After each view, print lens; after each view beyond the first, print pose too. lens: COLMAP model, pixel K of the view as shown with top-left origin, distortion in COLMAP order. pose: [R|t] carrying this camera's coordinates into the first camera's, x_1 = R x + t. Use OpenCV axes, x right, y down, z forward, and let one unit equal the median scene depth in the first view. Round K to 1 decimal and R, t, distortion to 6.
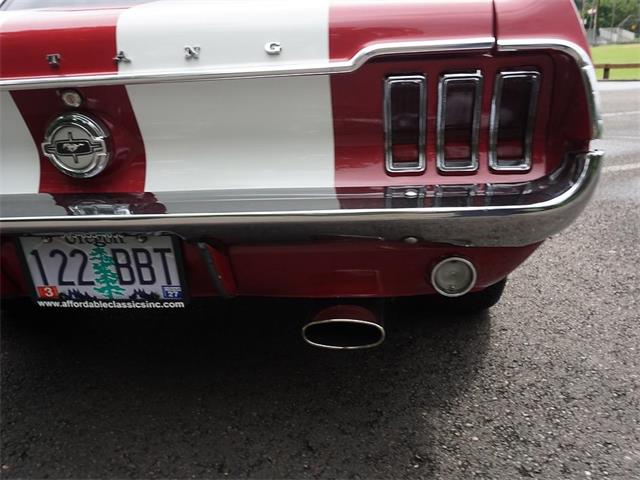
lens RADIAL K [[574.1, 0, 320.0], [0, 574.1, 240.0], [0, 0, 1]] dist [-0.022512, 0.011242]
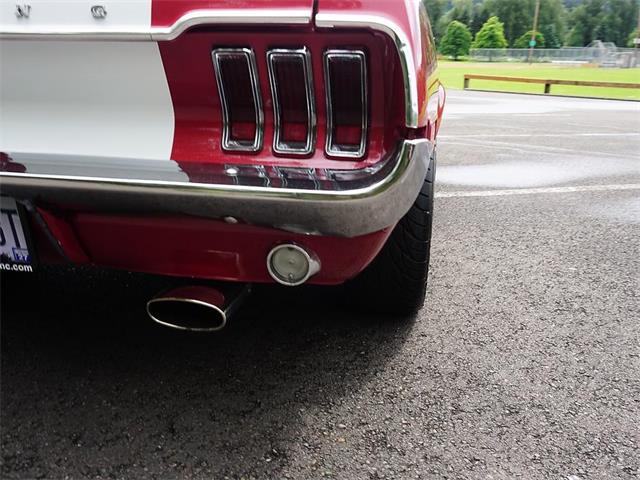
lens RADIAL K [[578.3, 0, 320.0], [0, 578.3, 240.0], [0, 0, 1]] dist [-0.039474, 0.016998]
pose [[0.994254, 0.089735, -0.058363, 0.311989], [-0.089661, 0.995965, 0.003883, 0.014363], [0.058476, 0.001373, 0.998288, 0.036759]]
